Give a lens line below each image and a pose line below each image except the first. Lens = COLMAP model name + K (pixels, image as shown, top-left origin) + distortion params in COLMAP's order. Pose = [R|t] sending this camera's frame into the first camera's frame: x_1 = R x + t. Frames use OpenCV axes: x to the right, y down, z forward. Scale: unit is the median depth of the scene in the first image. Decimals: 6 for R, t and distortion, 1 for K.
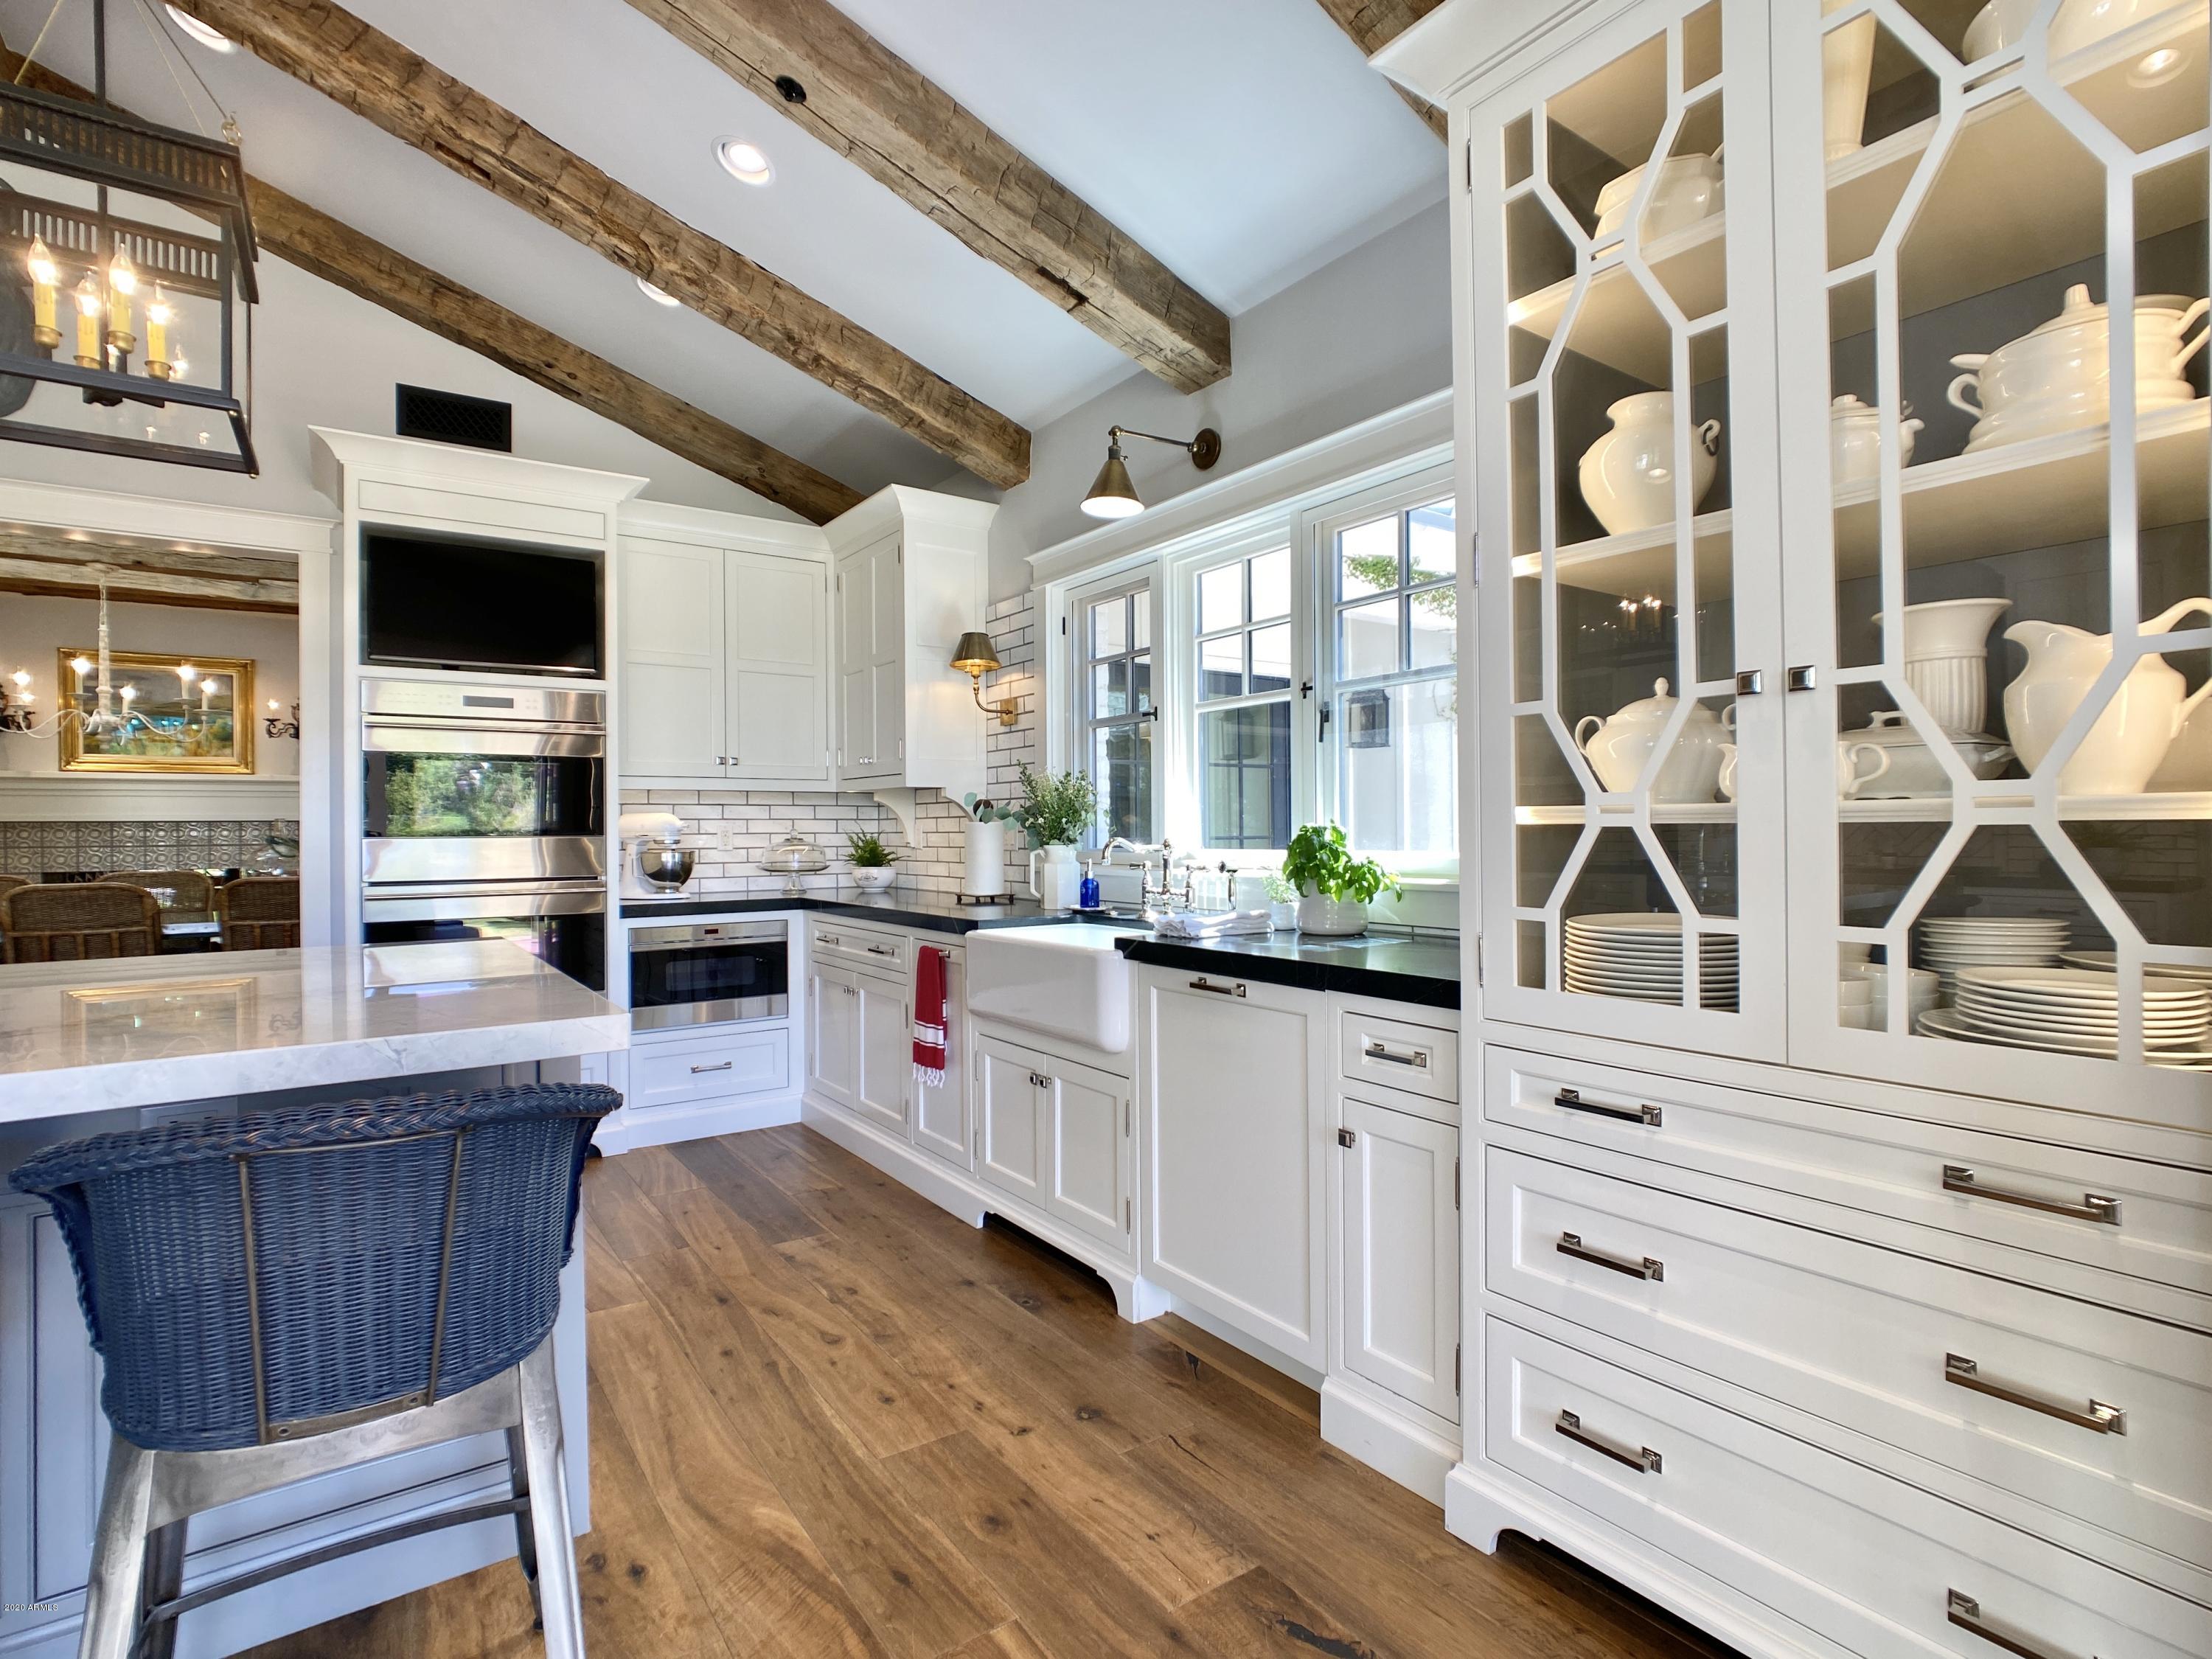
lens RADIAL K [[1097.4, 0, 1089.6], [0, 1097.4, 828.7], [0, 0, 1]] dist [-0.025544, 0.009939]
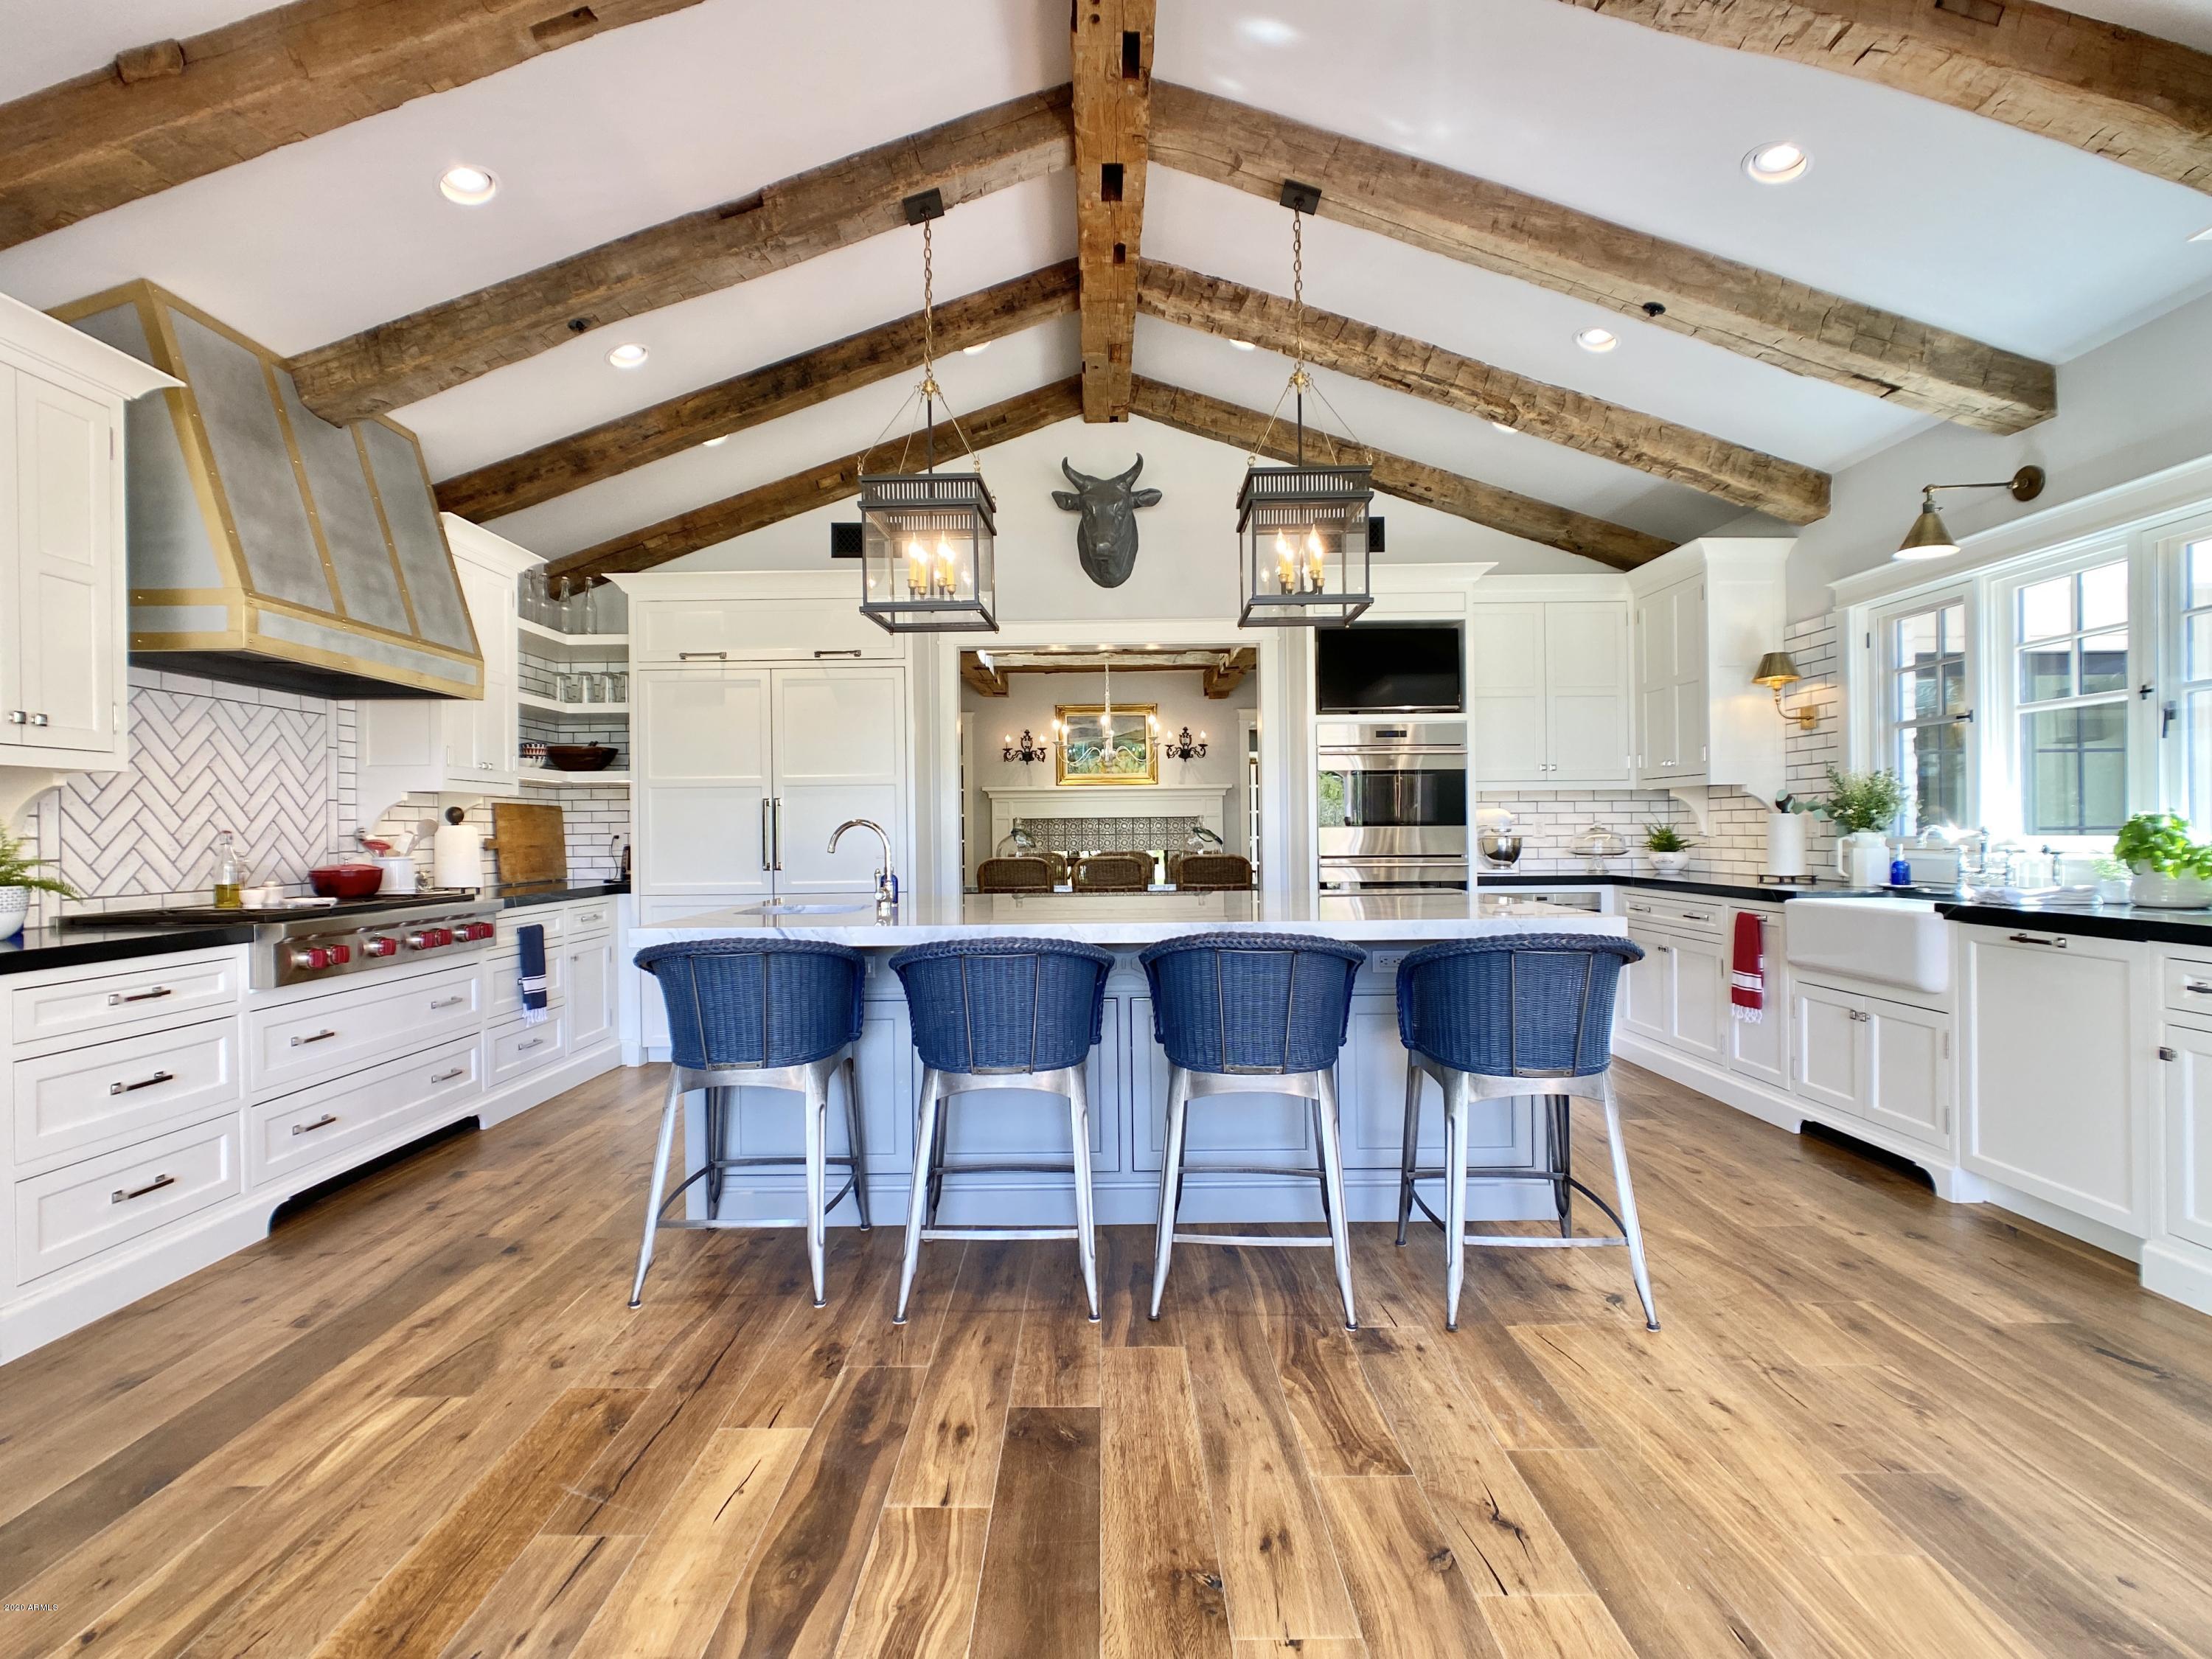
lens RADIAL K [[1097.4, 0, 1093.0], [0, 1097.4, 828.4], [0, 0, 1]] dist [-0.025544, 0.009939]
pose [[0.818773, -0.001163, -0.574117, -0.044526], [0.004181, 0.999984, 0.003937, 0.003125], [0.574103, -0.005624, 0.818764, -0.489402]]
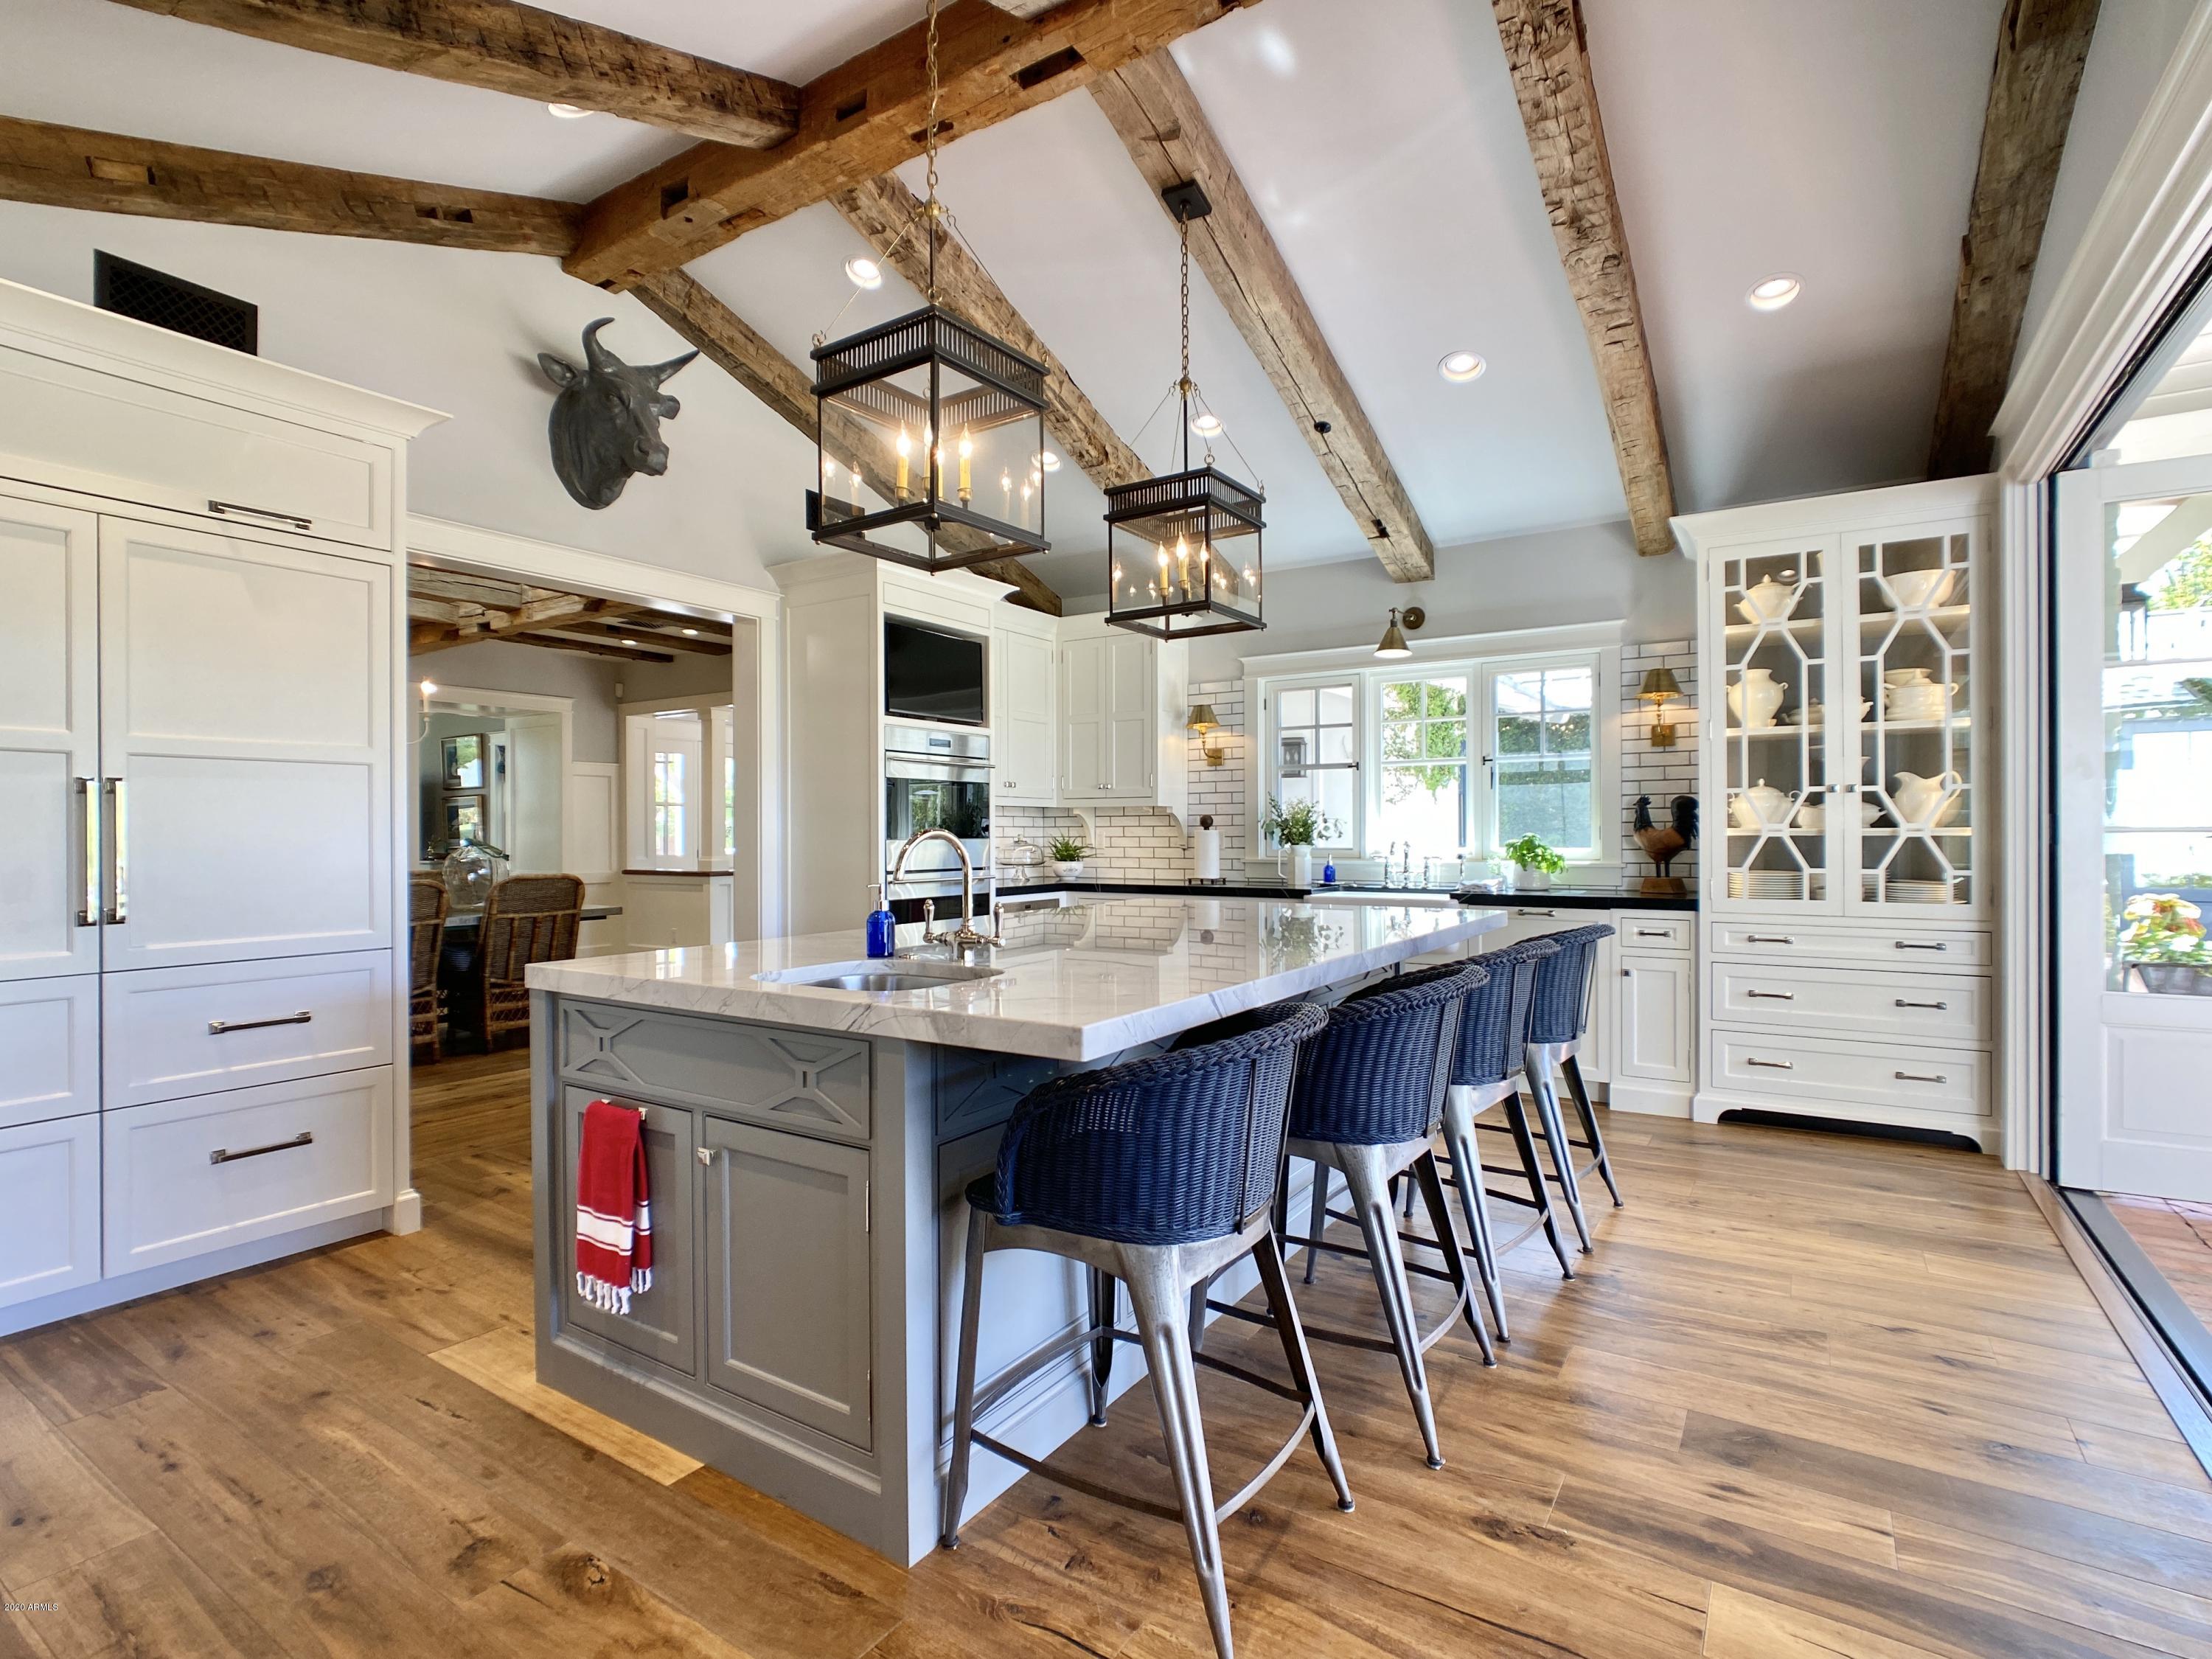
lens RADIAL K [[1097.4, 0, 1090.3], [0, 1097.4, 829.5], [0, 0, 1]] dist [-0.025544, 0.009939]
pose [[0.926930, 0.006883, 0.375172, -1.040191], [-0.005491, 0.999974, -0.004780, 0.001531], [-0.375195, 0.002370, 0.926943, -0.431289]]
